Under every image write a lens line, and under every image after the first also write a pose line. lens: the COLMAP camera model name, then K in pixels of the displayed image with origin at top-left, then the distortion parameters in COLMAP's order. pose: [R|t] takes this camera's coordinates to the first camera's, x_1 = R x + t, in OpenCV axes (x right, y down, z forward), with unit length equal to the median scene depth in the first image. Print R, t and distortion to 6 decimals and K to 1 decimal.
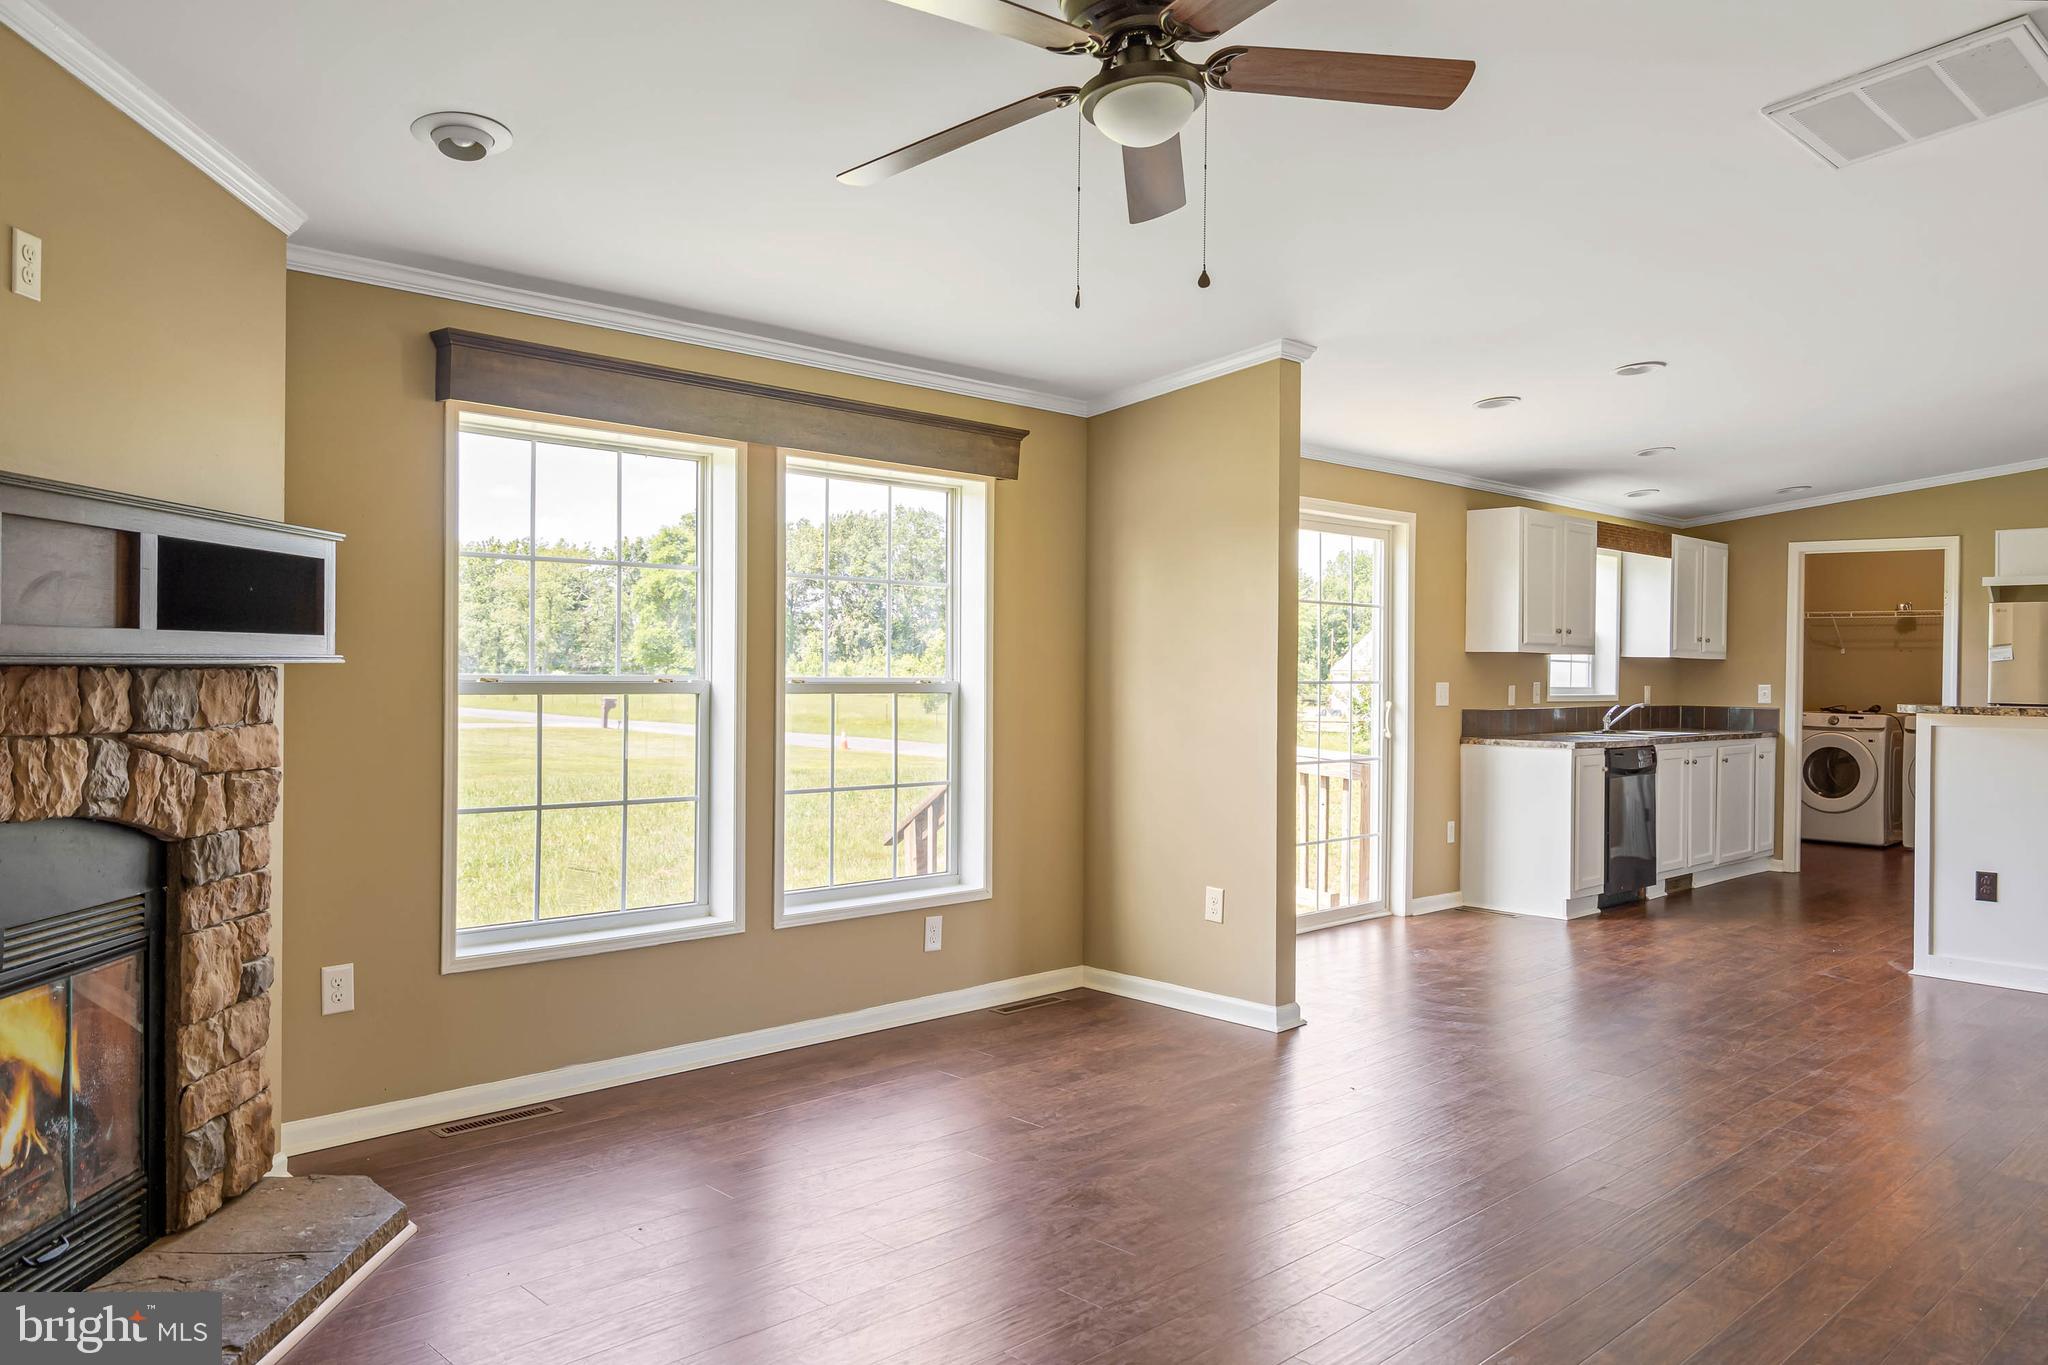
lens RADIAL K [[1437.0, 0, 1019.3], [0, 1437.0, 683.2], [0, 0, 1]] dist [0.009026, 0.003583]
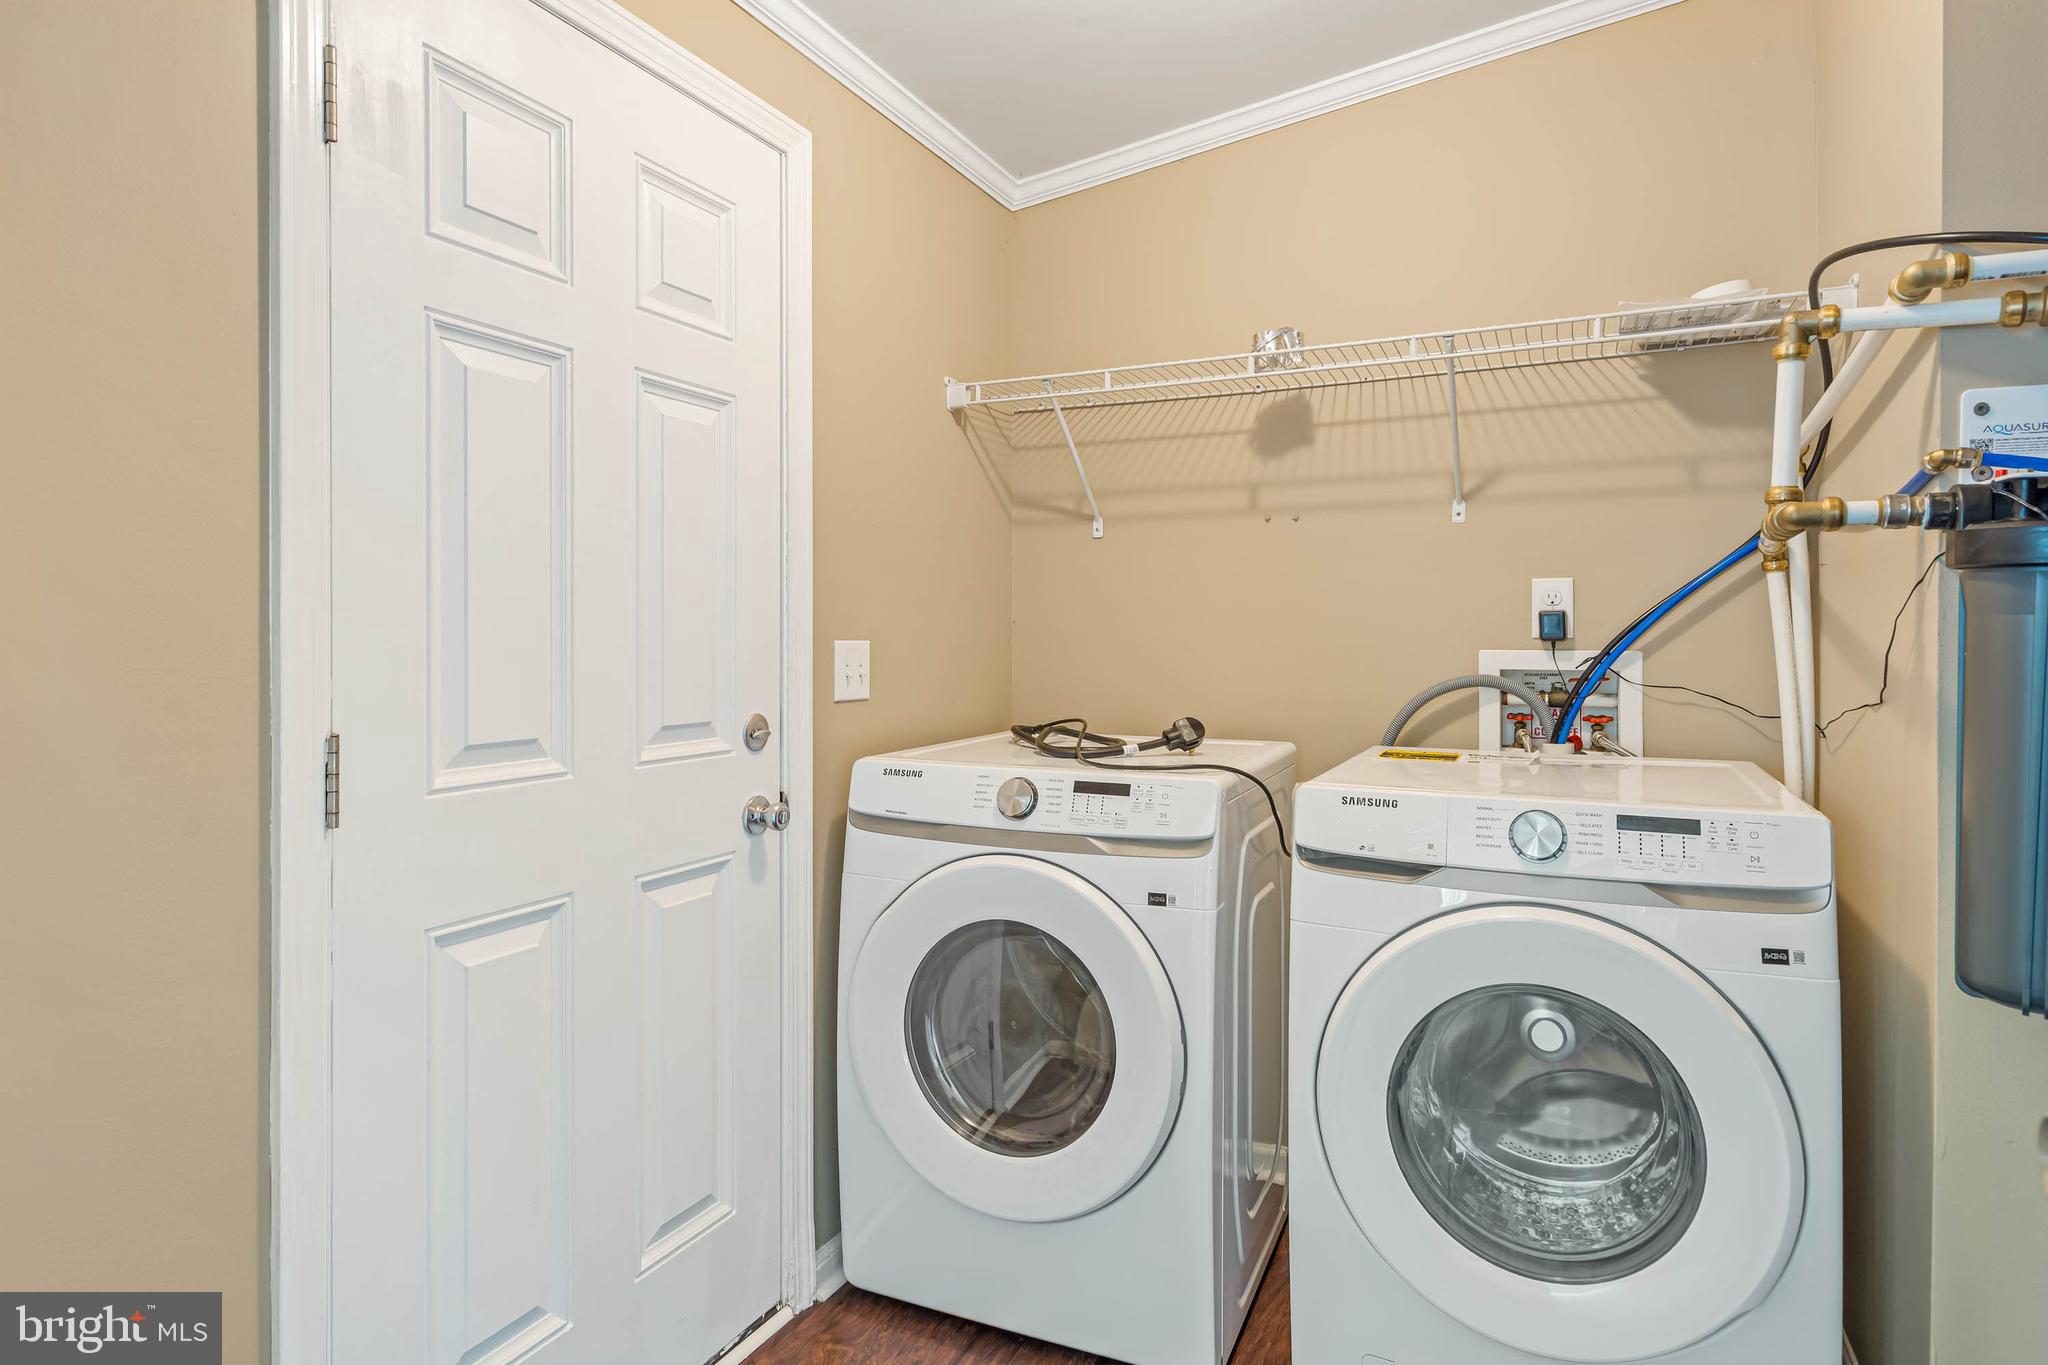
lens RADIAL K [[1109.4, 0, 1027.1], [0, 1109.4, 664.9], [0, 0, 1]] dist [0.003431, -0.001631]
pose [[0.938580, -0.016157, 0.344684, 0.506747], [0.013059, 0.999851, 0.011307, 0.003415], [-0.344815, -0.006111, 0.938651, 0.837393]]
